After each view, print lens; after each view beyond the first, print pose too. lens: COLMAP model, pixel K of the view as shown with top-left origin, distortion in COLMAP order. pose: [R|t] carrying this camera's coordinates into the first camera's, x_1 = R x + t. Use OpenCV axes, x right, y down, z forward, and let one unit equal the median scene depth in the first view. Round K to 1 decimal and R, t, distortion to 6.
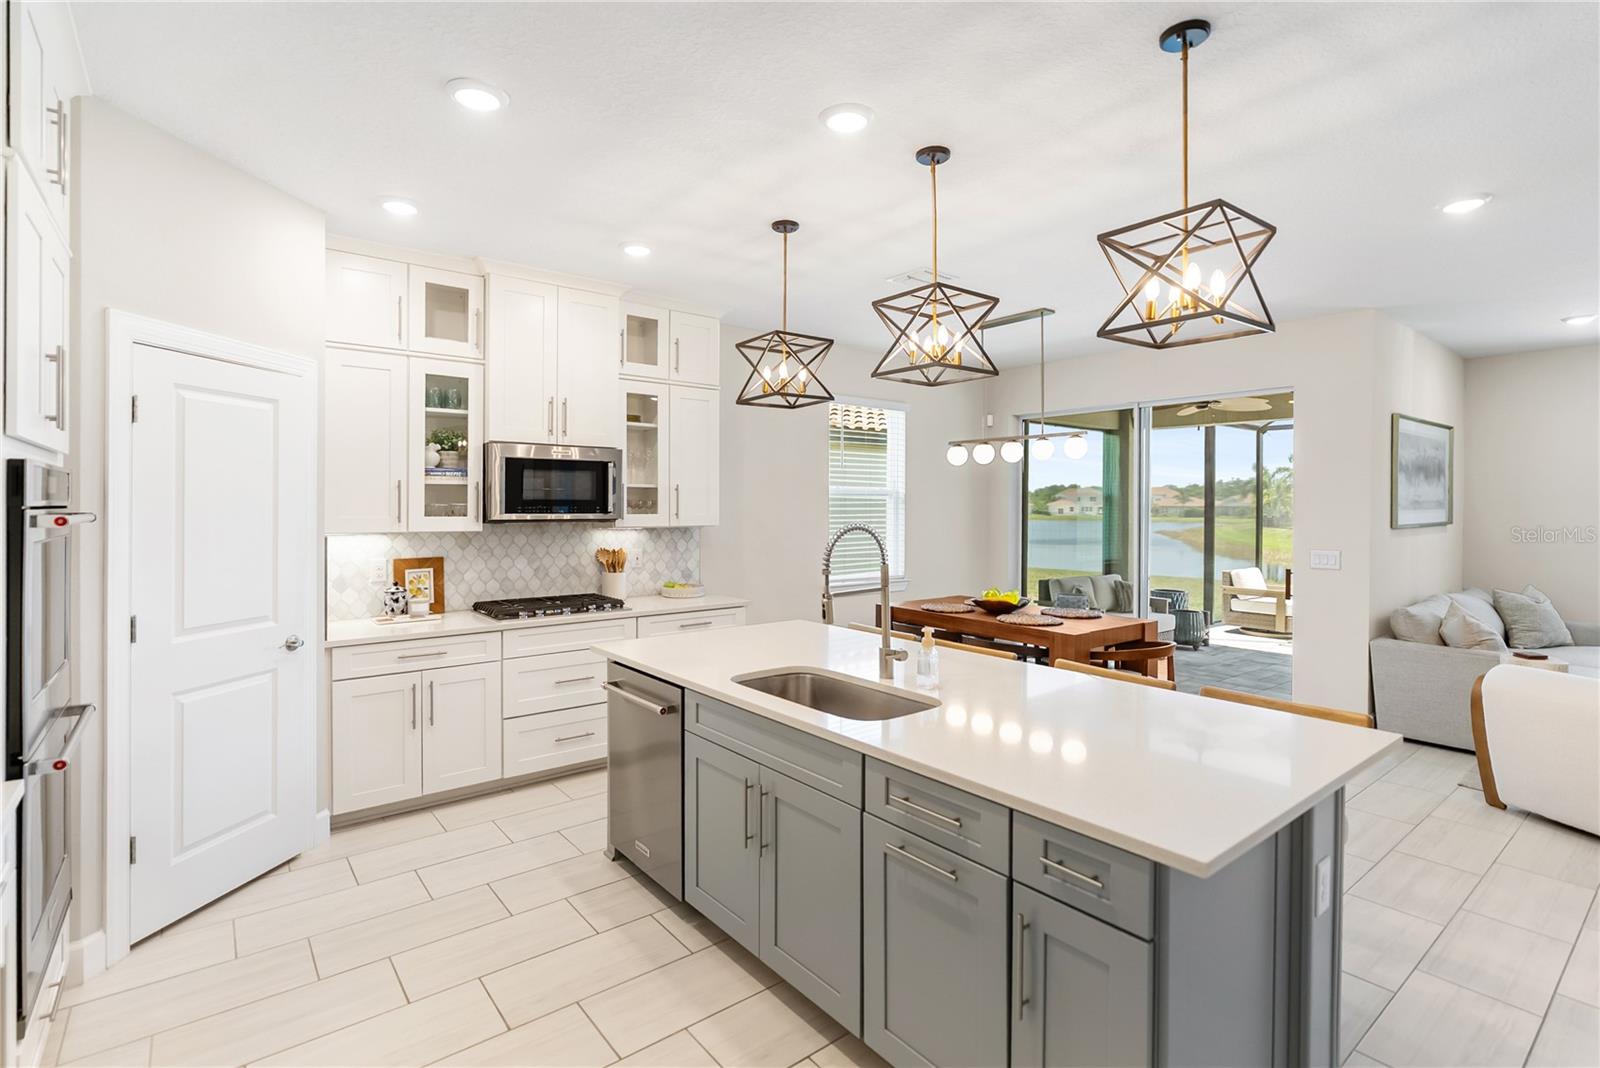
lens RADIAL K [[769.8, 0, 793.5], [0, 769.8, 507.4], [0, 0, 1]] dist [-0.006435, 0.000178]
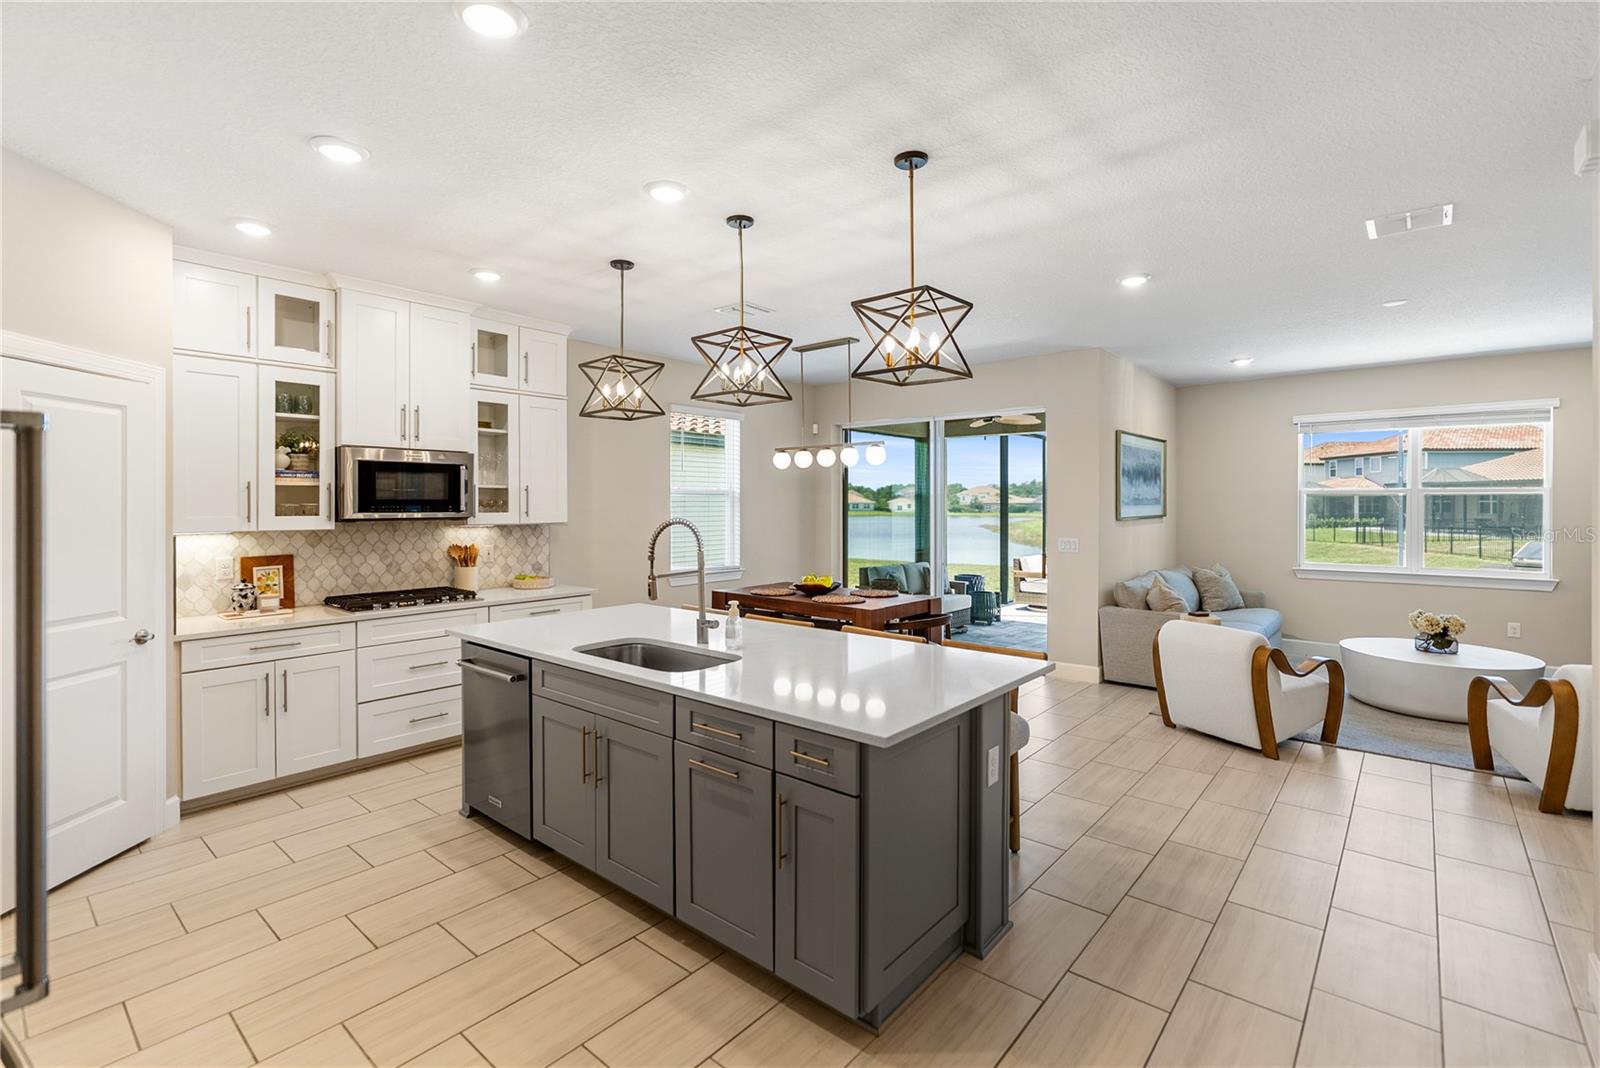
lens RADIAL K [[740.1, 0, 794.9], [0, 740.1, 505.2], [0, 0, 1]] dist [-0.002720, 0.000387]
pose [[0.981455, -0.004617, 0.191638, 0.021878], [0.004688, 0.999989, 0.000082, 0.000214], [-0.191636, 0.000818, 0.981466, -0.110896]]
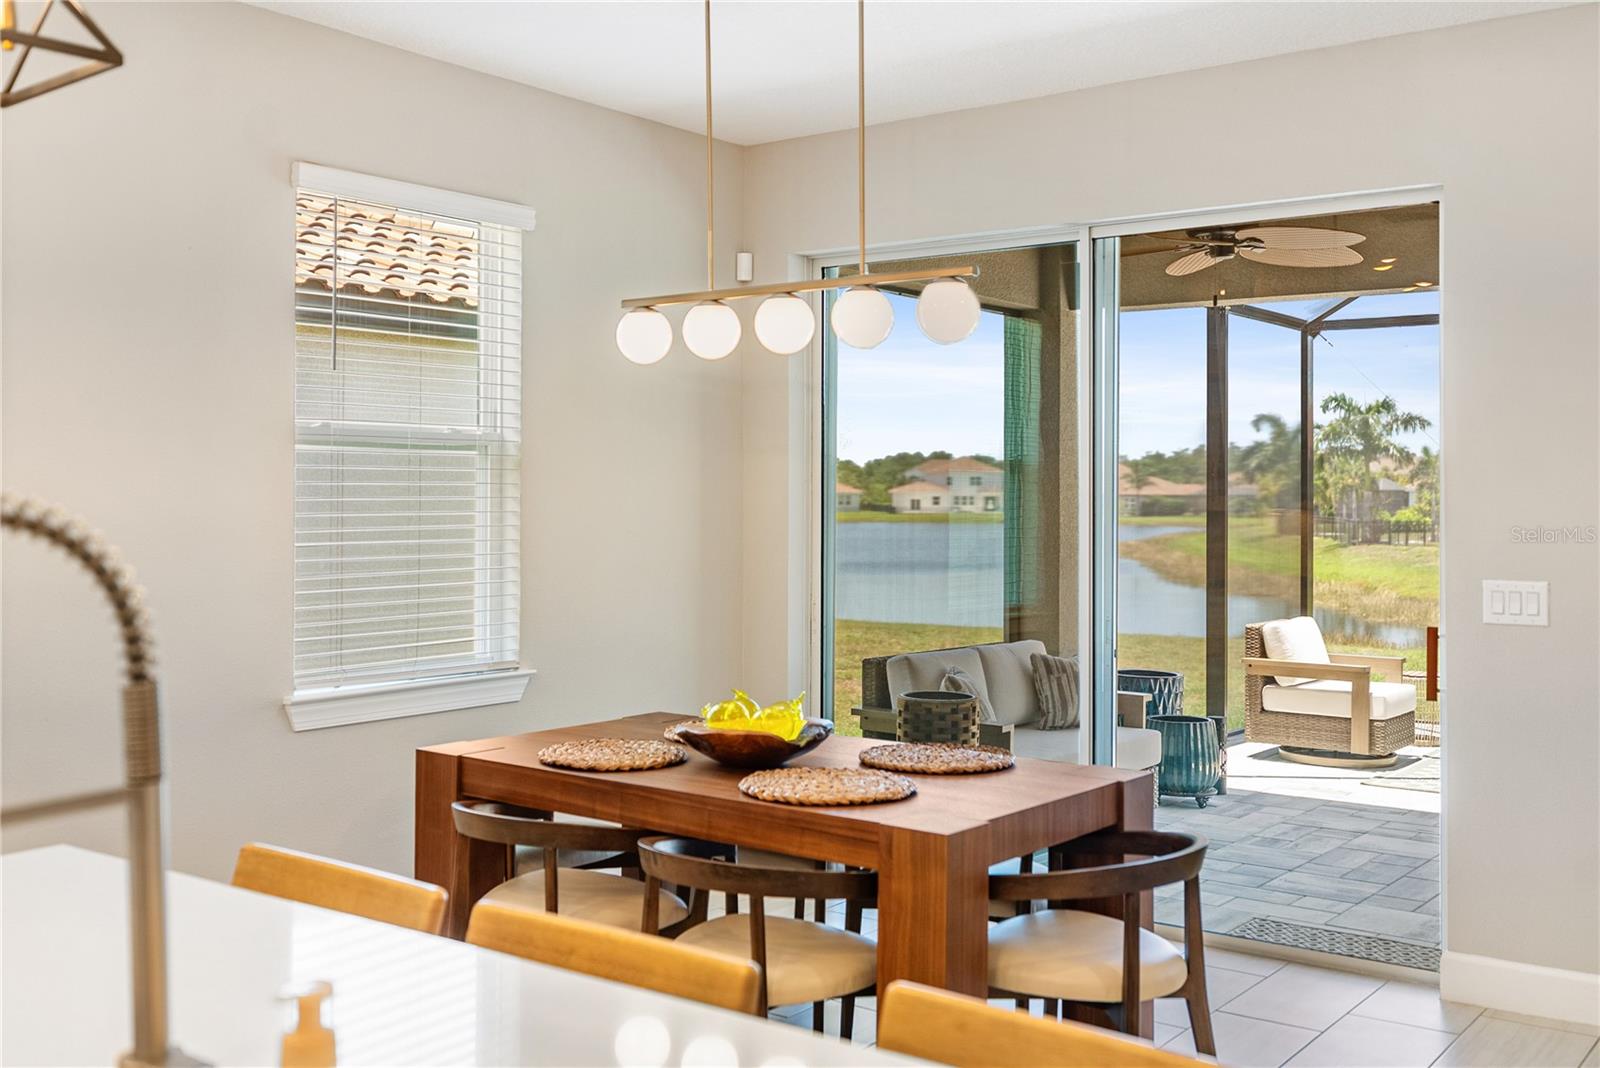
lens RADIAL K [[1604.6, 0, 800.9], [0, 1604.6, 485.4], [0, 0, 1]] dist [0.005889, -0.005710]
pose [[0.965595, 0.001058, 0.260049, 0.101339], [0.000962, 0.999970, -0.007641, 0.011625], [-0.260049, 0.007629, 0.965565, 0.283359]]
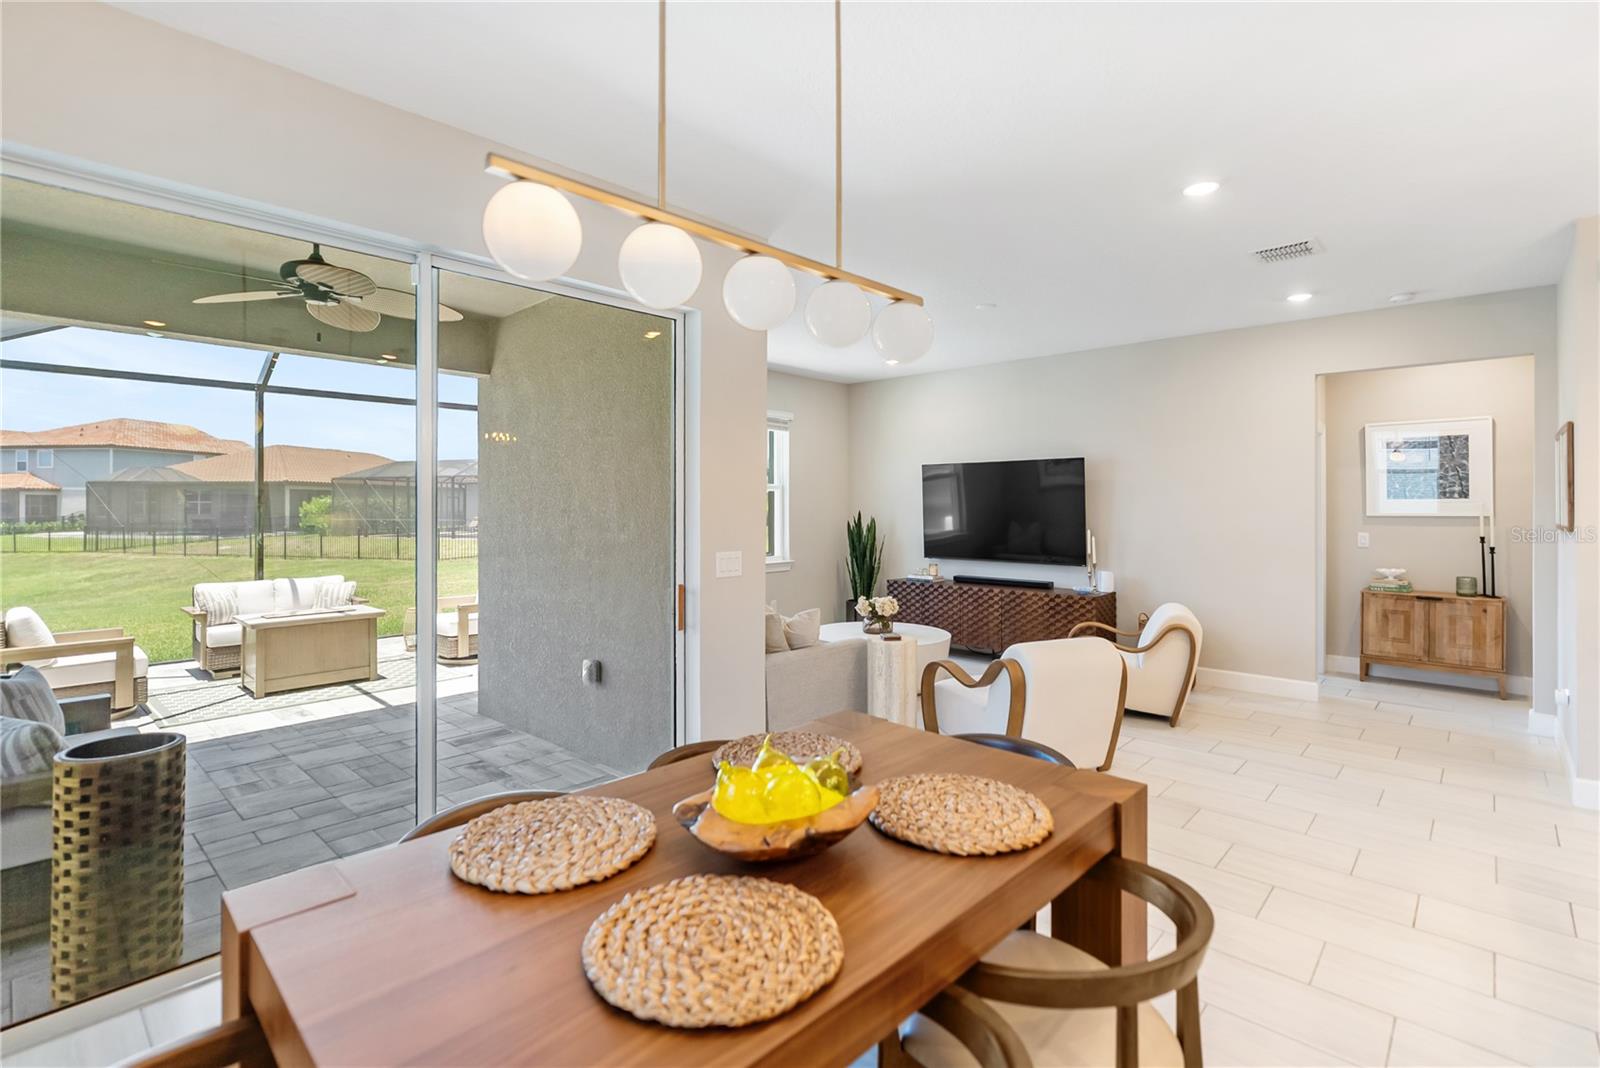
lens RADIAL K [[740.1, 0, 794.9], [0, 740.1, 505.2], [0, 0, 1]] dist [-0.002720, 0.000387]
pose [[-0.140267, -0.003954, 0.990106, -0.002080], [0.003030, 0.999986, 0.004423, 0.010627], [-0.990109, 0.003621, -0.140253, 1.120943]]
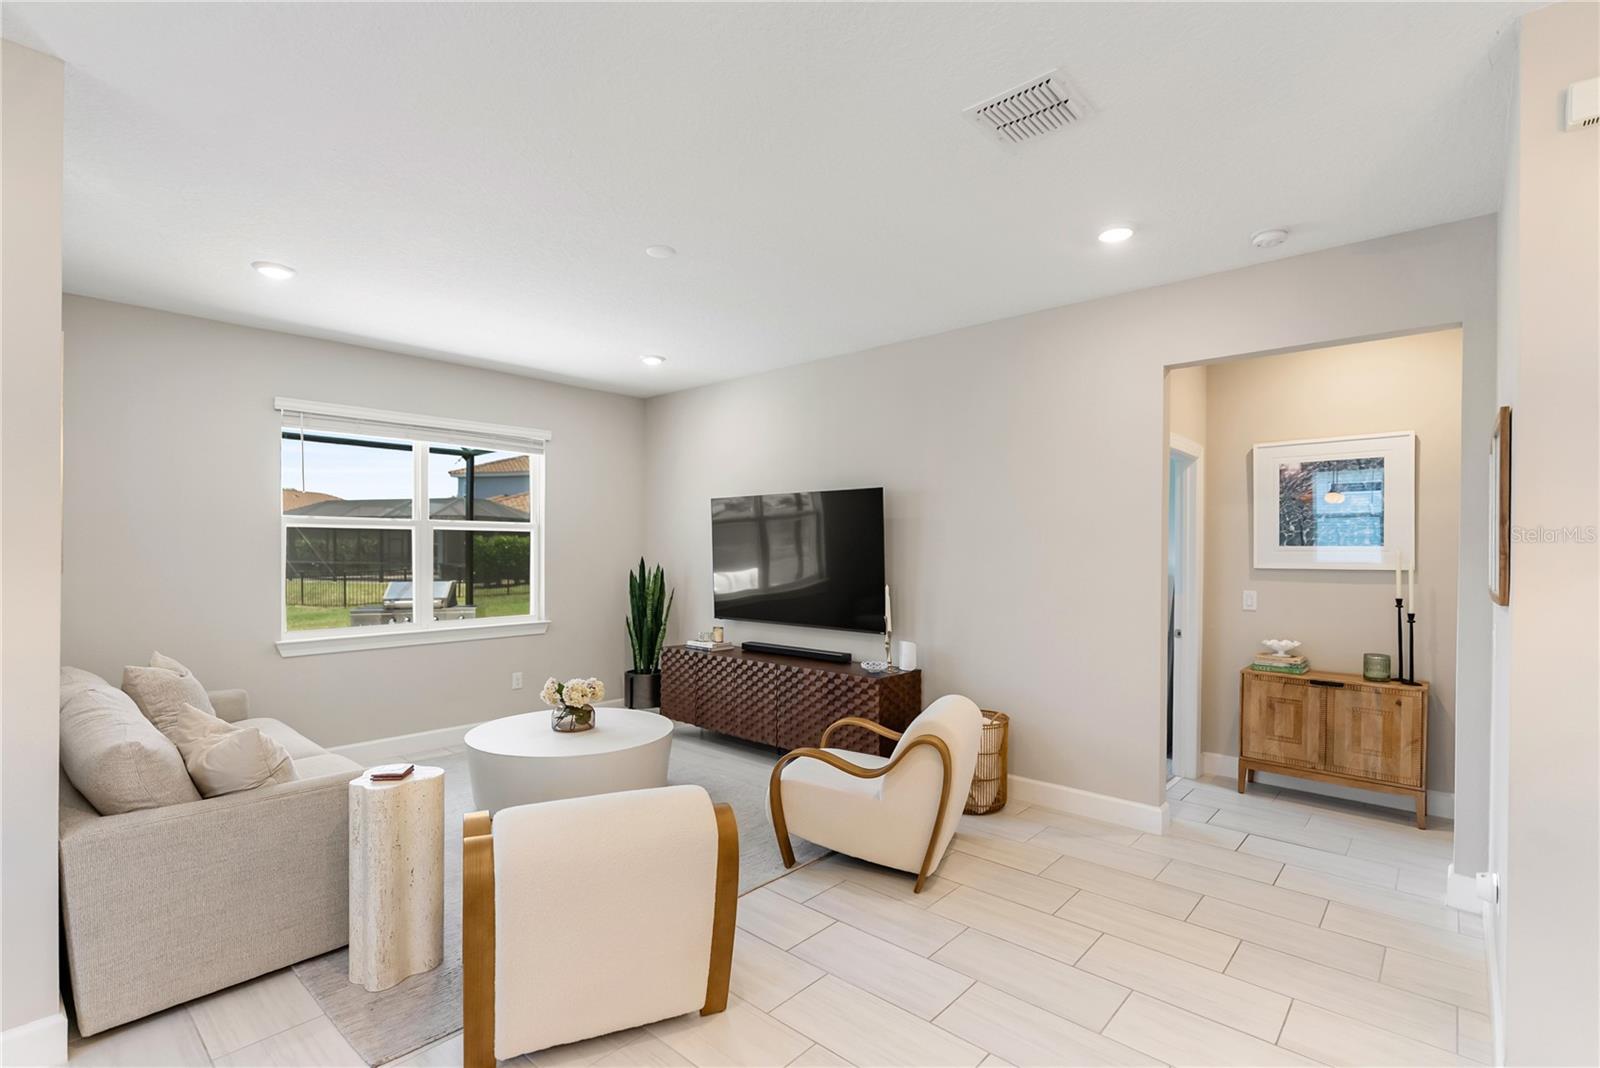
lens RADIAL K [[740.3, 0, 800.1], [0, 740.3, 555.5], [0, 0, 1]] dist [-0.002992, 0.000011]
pose [[-0.168177, -0.013003, 0.985671, 0.286852], [-0.002642, 0.999915, 0.012740, 0.010712], [-0.985753, -0.000461, -0.168197, 0.695447]]
